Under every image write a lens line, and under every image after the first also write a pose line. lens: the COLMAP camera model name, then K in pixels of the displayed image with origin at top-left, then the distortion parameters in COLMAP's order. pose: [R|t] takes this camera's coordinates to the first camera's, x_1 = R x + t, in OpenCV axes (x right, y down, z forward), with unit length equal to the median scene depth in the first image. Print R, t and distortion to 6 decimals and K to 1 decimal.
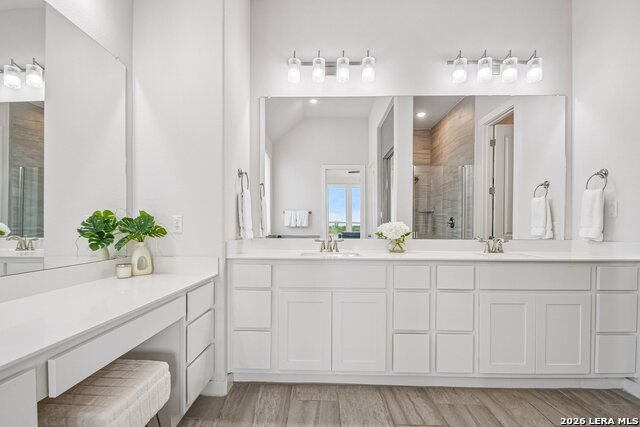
lens RADIAL K [[283.7, 0, 319.5], [0, 283.7, 224.7], [0, 0, 1]] dist [0.023331, -0.015860]
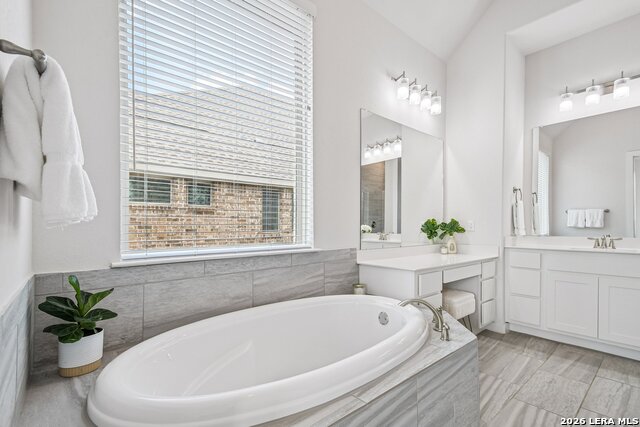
lens RADIAL K [[293.0, 0, 317.3], [0, 293.0, 232.9], [0, 0, 1]] dist [0.033164, -0.017833]
pose [[0.661834, 0.008683, -0.749600, 0.208001], [0.007502, 0.999806, 0.018205, 0.002125], [0.749613, -0.017672, 0.661640, -0.836568]]
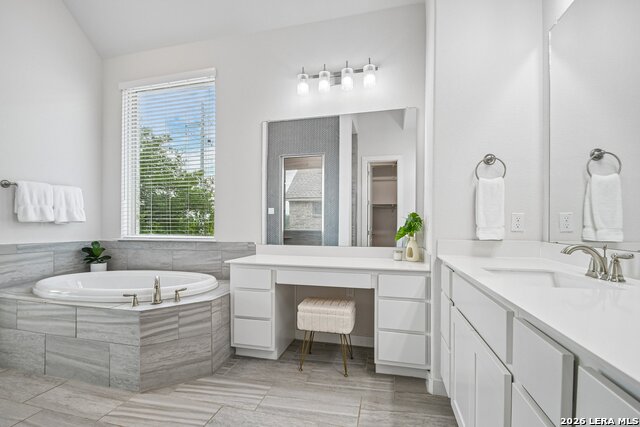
lens RADIAL K [[283.7, 0, 319.5], [0, 283.7, 224.7], [0, 0, 1]] dist [0.023331, -0.015860]
pose [[-0.215069, -0.014025, -0.976498, 0.725477], [-0.004356, 0.999901, -0.013402, 0.022467], [0.976589, 0.001371, -0.215109, 0.822107]]
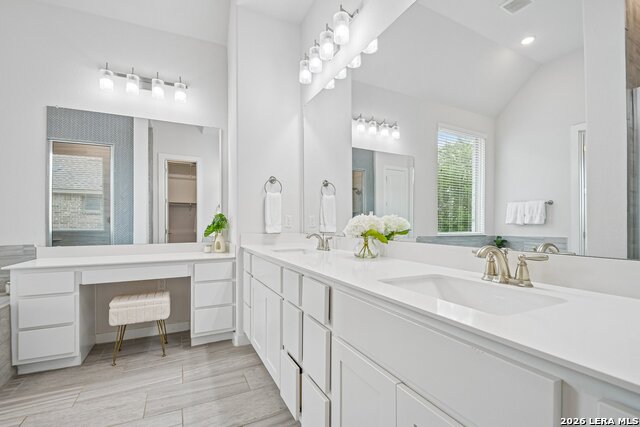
lens RADIAL K [[283.7, 0, 319.5], [0, 283.7, 224.7], [0, 0, 1]] dist [0.023331, -0.015860]
pose [[0.461363, -0.008176, -0.887174, 1.055146], [0.008380, 0.999953, -0.004857, 0.024571], [0.887172, -0.005193, 0.461409, 0.715886]]
